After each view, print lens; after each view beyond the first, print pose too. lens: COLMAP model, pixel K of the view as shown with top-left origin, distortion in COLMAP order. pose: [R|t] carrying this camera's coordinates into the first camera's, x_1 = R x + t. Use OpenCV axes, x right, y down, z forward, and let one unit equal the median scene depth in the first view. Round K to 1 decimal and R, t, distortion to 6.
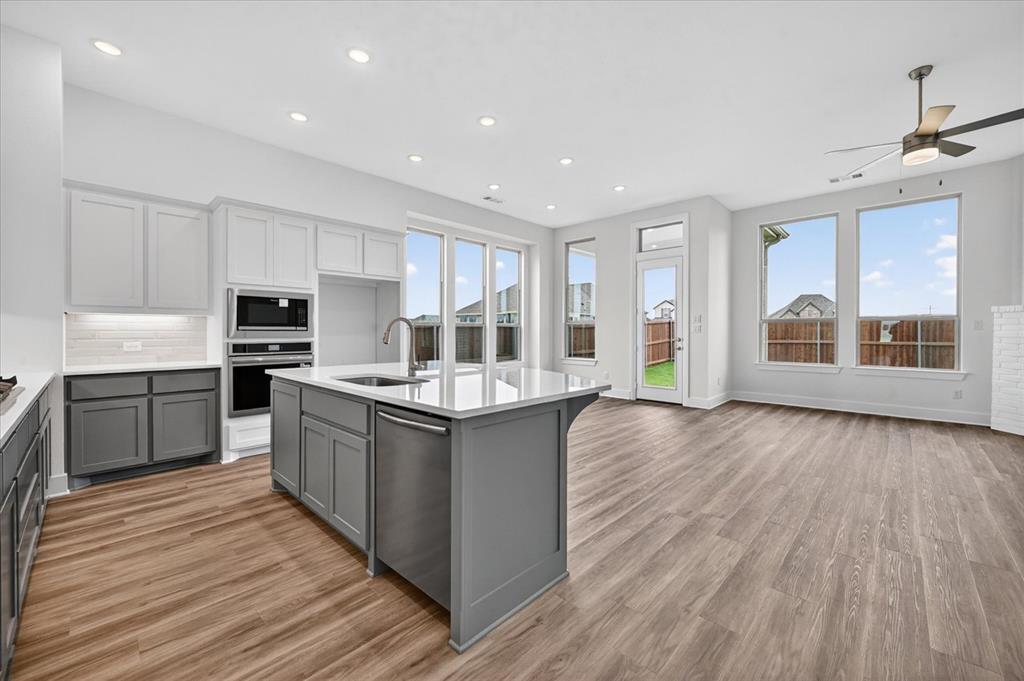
lens RADIAL K [[405.8, 0, 511.1], [0, 405.8, 335.5], [0, 0, 1]] dist [0.001259, 0.000197]
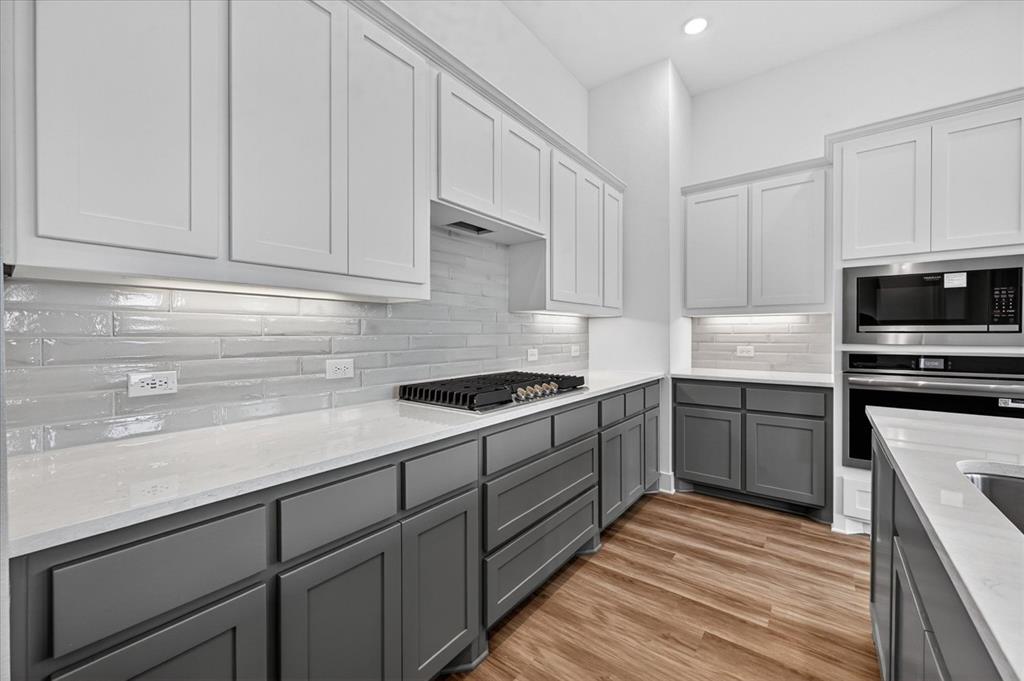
lens RADIAL K [[401.8, 0, 511.8], [0, 401.8, 336.3], [0, 0, 1]] dist [0.000273, 0.000248]
pose [[0.102091, 0.003153, -0.994770, -0.101954], [-0.007285, 0.999971, 0.002422, -0.004326], [0.994748, 0.007000, 0.102111, 0.395394]]
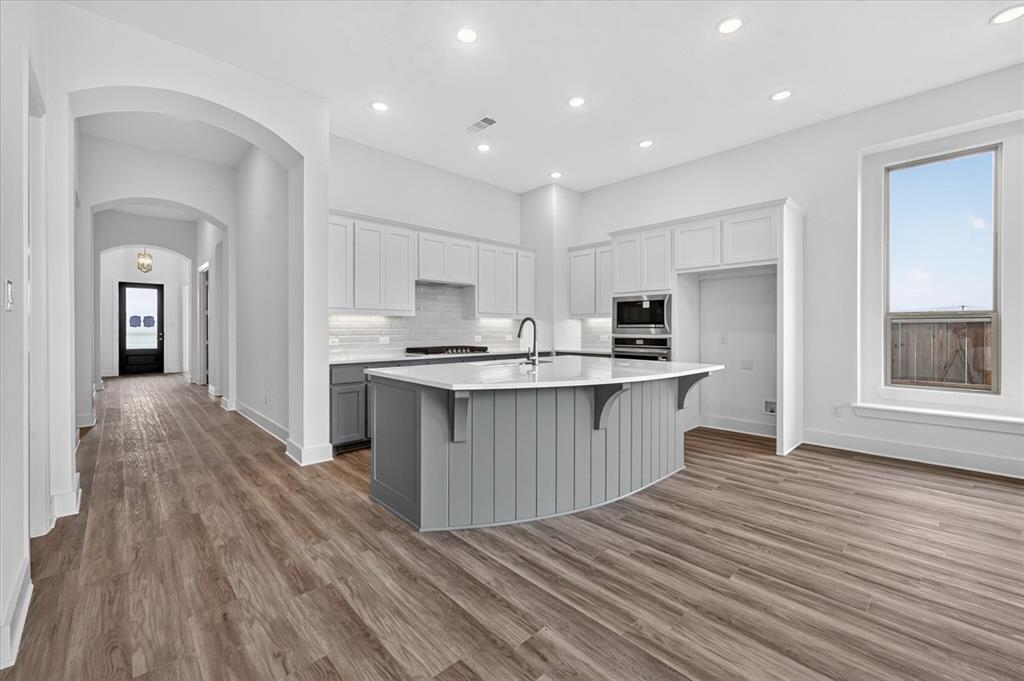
lens RADIAL K [[414.2, 0, 504.7], [0, 414.2, 333.3], [0, 0, 1]] dist [0.001426, 0.000191]
pose [[-0.057773, 0.008483, -0.998294, 0.719274], [-0.008496, 0.999924, 0.008988, -0.003922], [0.998294, 0.009001, -0.057697, 0.705654]]
